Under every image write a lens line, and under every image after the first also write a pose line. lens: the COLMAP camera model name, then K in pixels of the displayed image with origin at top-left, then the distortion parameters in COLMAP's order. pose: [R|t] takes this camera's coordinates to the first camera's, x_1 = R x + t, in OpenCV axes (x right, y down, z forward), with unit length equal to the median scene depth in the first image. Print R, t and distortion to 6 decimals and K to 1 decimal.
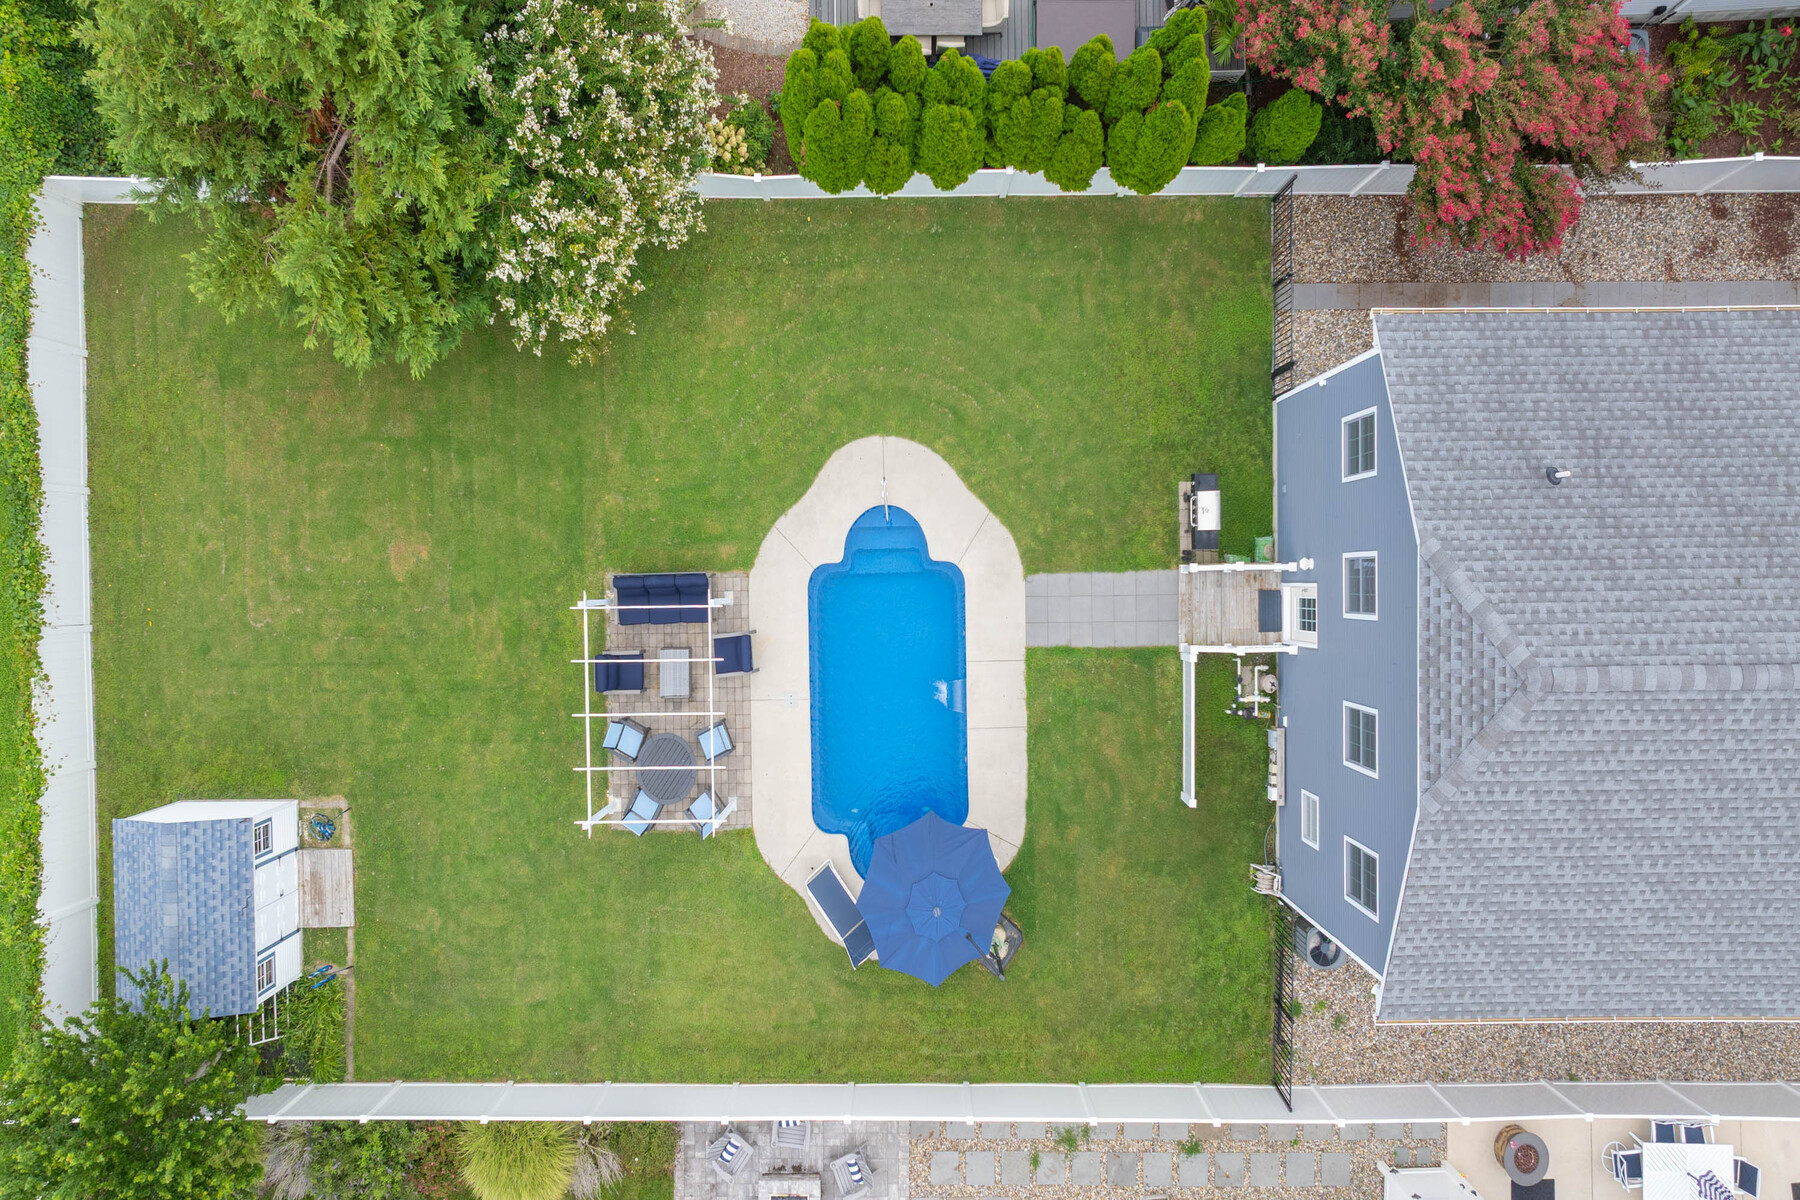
lens RADIAL K [[1554.1, 0, 900.0], [0, 1554.1, 600.0], [0, 0, 1]] dist [-0.019228, -0.005946]
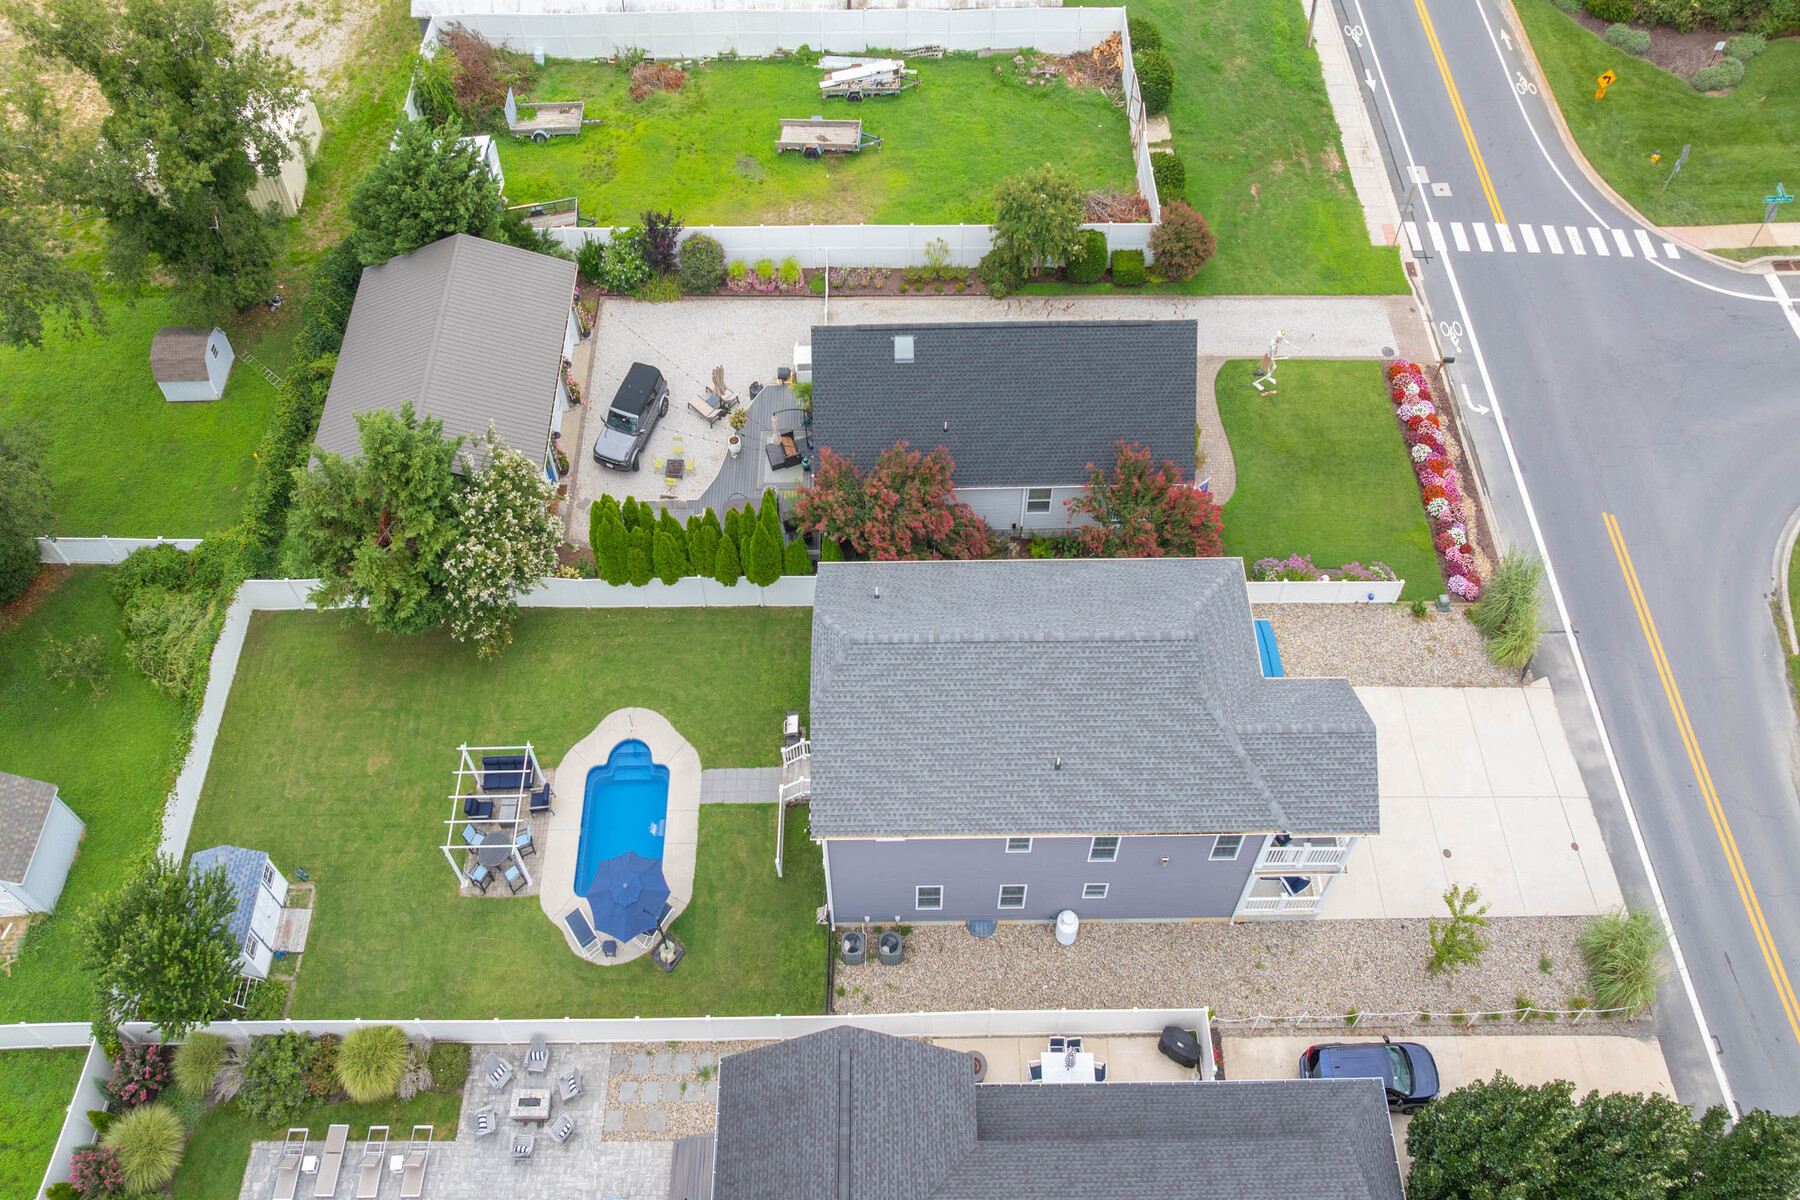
lens RADIAL K [[1492.5, 0, 897.6], [0, 1492.5, 602.6], [0, 0, 1]] dist [-0.027114, -0.003206]
pose [[0.999992, 0.001269, 0.003710, 0.311371], [0.001168, 0.806925, -0.590653, 0.890598], [-0.003743, 0.590653, 0.806917, -0.583047]]
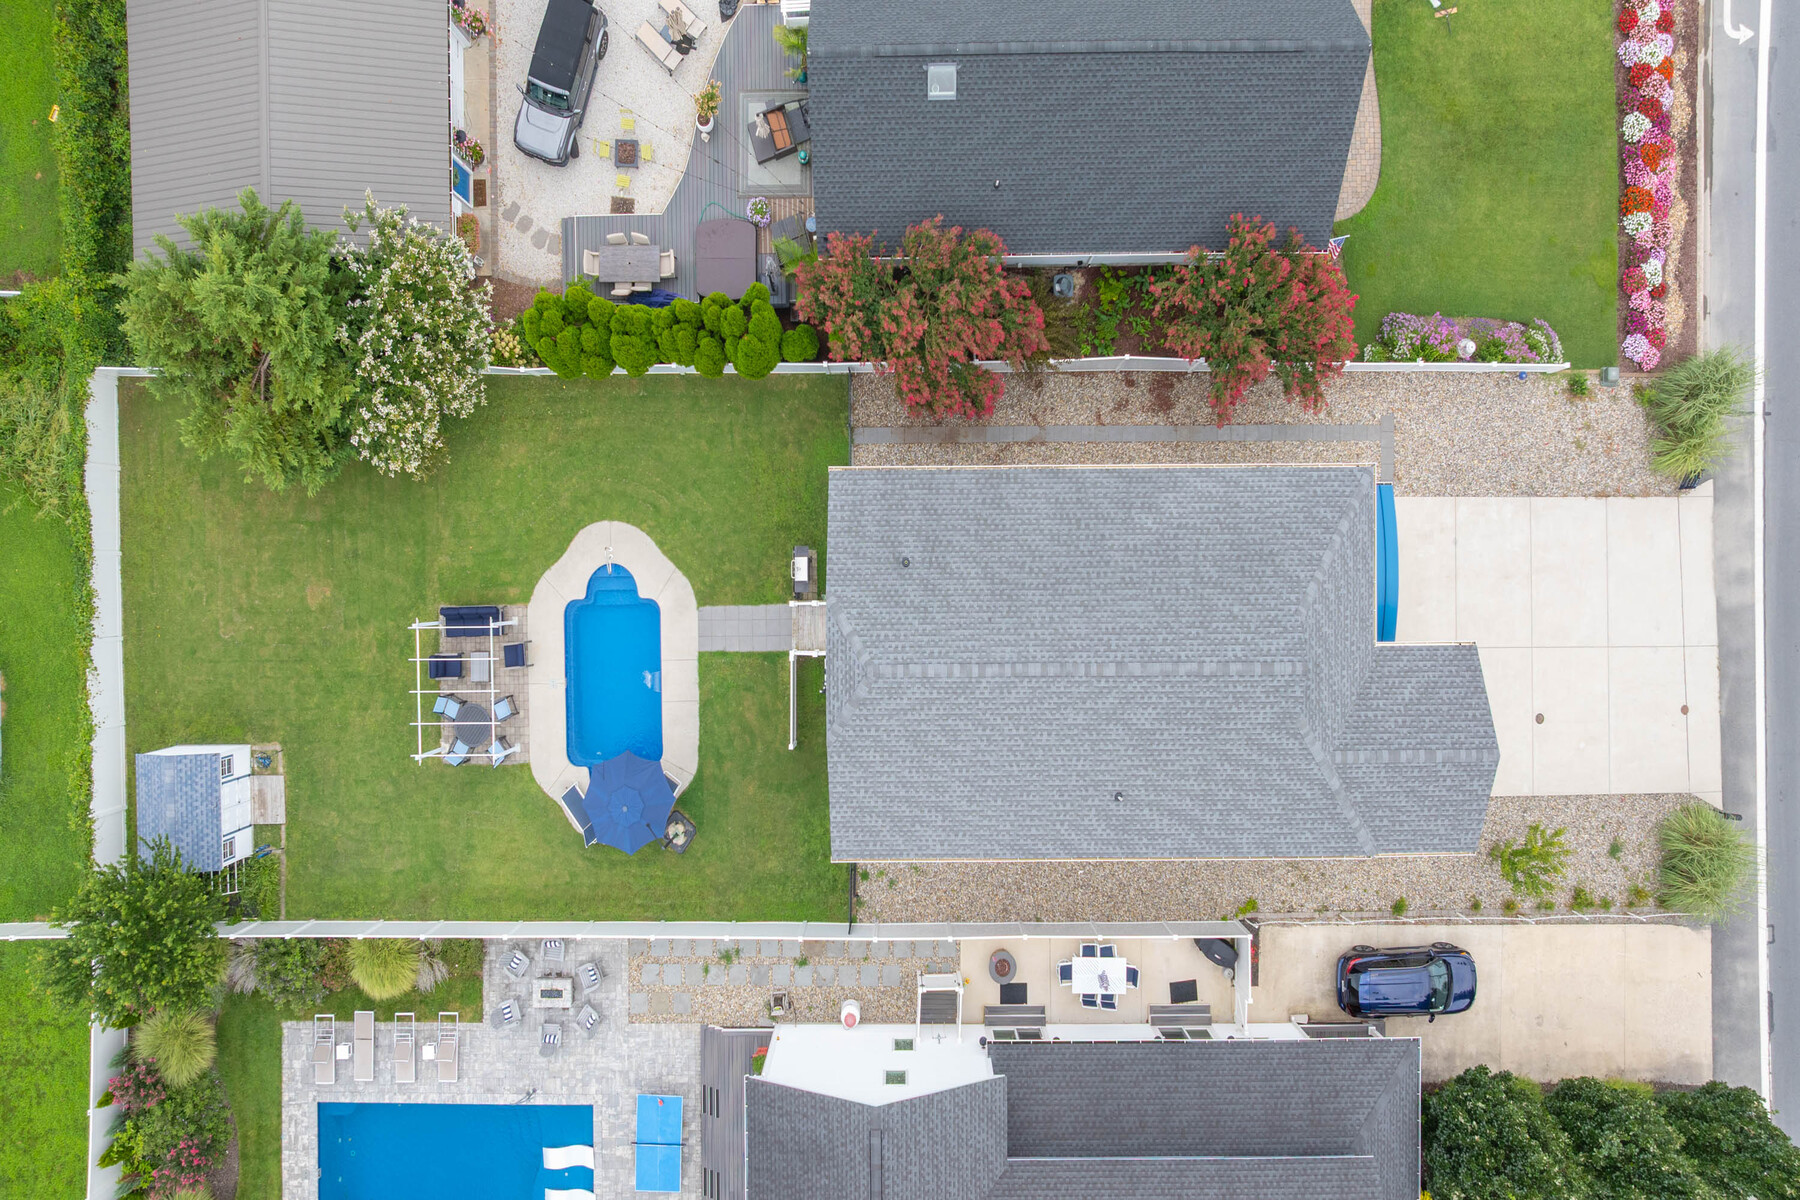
lens RADIAL K [[1492.5, 0, 897.6], [0, 1492.5, 602.6], [0, 0, 1]] dist [-0.027114, -0.003206]
pose [[0.999988, 0.002250, 0.004402, 0.282465], [-0.002262, 0.999994, 0.002717, -0.025416], [-0.004396, -0.002727, 0.999987, -0.557038]]
